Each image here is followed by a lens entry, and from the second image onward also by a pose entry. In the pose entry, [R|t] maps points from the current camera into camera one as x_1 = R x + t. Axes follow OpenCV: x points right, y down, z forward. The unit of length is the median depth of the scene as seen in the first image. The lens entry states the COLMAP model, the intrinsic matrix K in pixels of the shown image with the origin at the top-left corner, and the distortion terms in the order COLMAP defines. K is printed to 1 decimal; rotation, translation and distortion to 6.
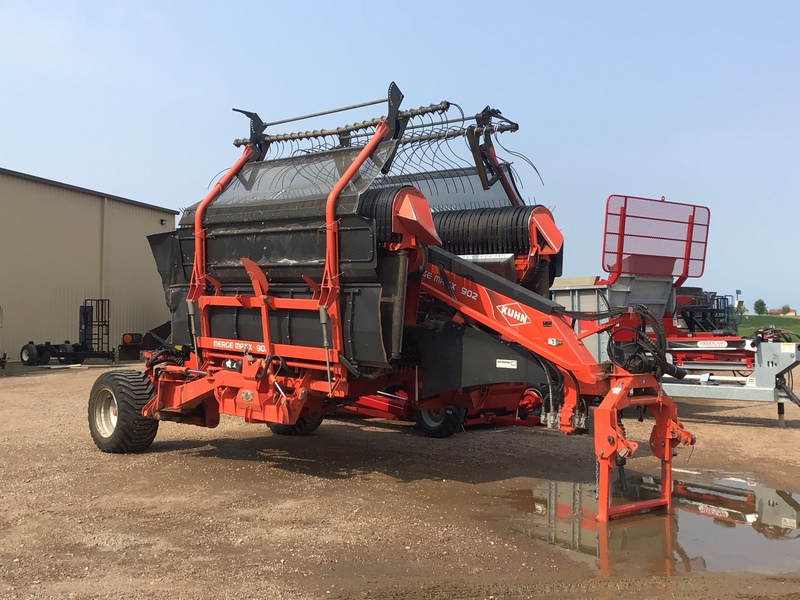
lens RADIAL K [[982.6, 0, 400.7], [0, 982.6, 298.4], [0, 0, 1]] dist [0.023684, 0.000000]
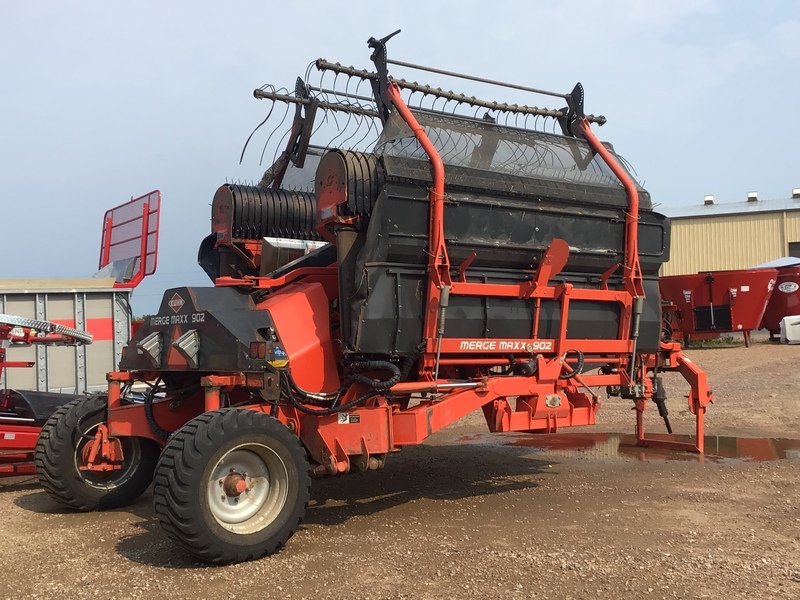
lens RADIAL K [[982.6, 0, 402.9], [0, 982.6, 295.3], [0, 0, 1]] dist [0.023684, 0.000000]
pose [[0.091536, 0.028685, 0.995388, -0.954964], [0.007018, 0.999542, -0.029450, 0.029905], [-0.995777, 0.009681, 0.091293, 0.989777]]
